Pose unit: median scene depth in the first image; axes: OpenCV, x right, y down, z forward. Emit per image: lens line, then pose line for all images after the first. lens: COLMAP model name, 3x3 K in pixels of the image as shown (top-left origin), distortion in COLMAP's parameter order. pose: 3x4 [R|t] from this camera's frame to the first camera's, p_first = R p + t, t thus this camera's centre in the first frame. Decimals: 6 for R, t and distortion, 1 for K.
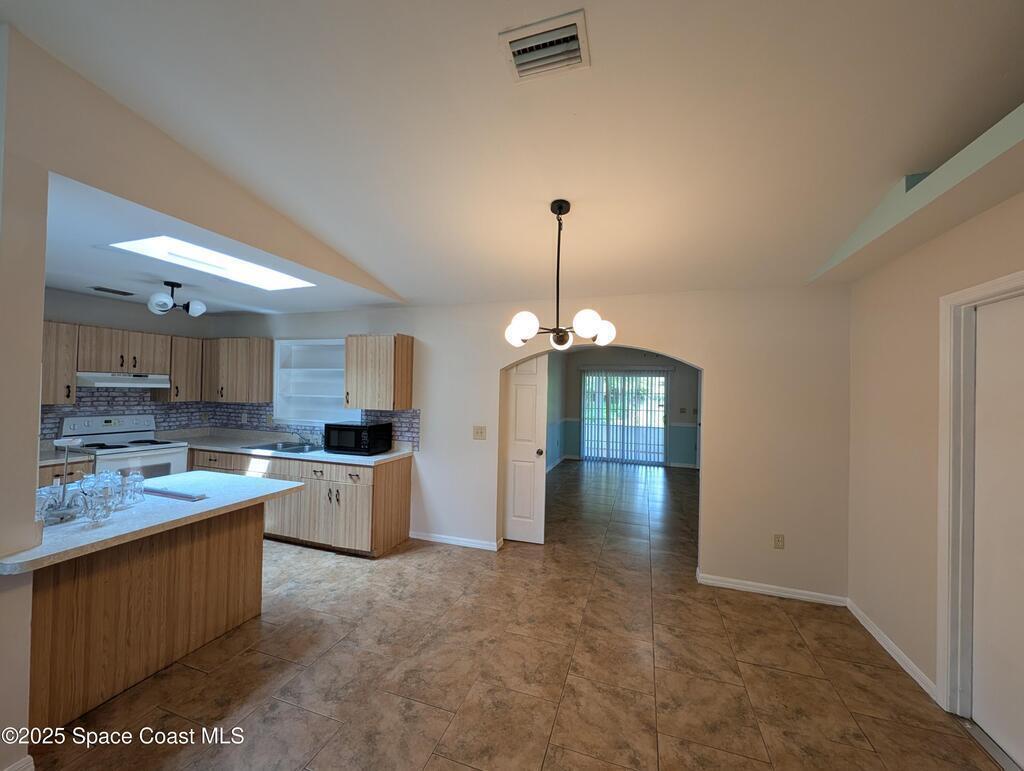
lens RADIAL K [[394.0, 0, 510.0], [0, 394.0, 384.1], [0, 0, 1]] dist [-0.001517, 0.000605]
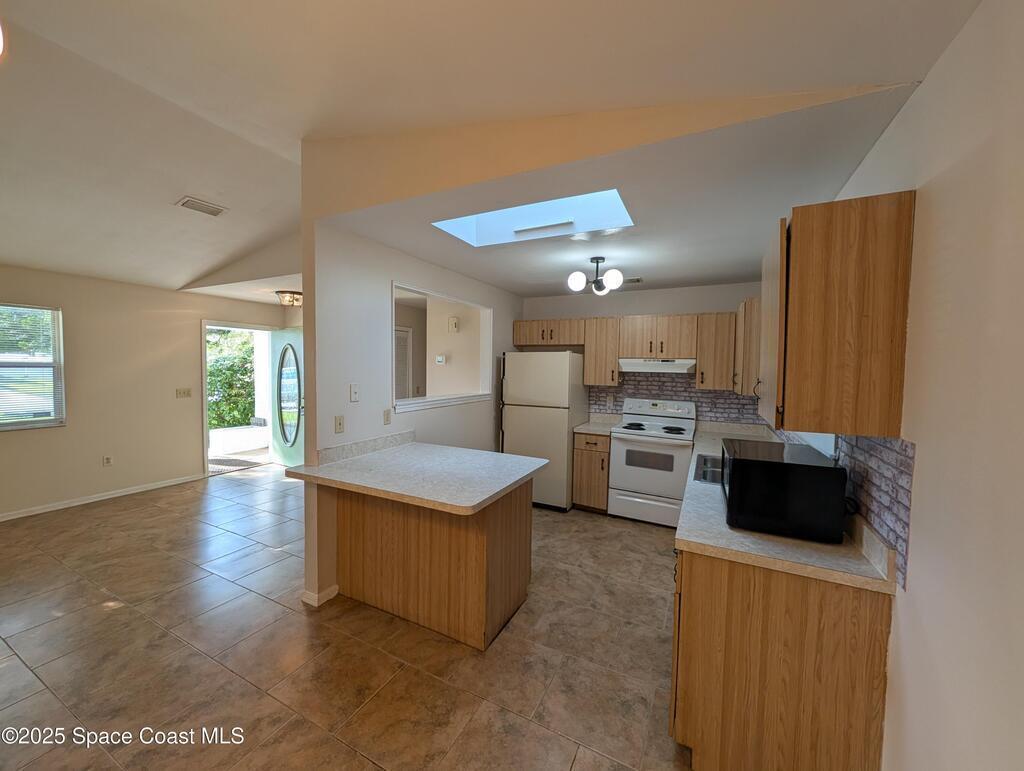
lens RADIAL K [[394.0, 0, 510.0], [0, 394.0, 384.1], [0, 0, 1]] dist [-0.001517, 0.000605]
pose [[-0.138478, 0.022222, -0.990116, 0.085416], [-0.007911, 0.999692, 0.023543, 0.017064], [0.990334, 0.011093, -0.138259, 0.753549]]
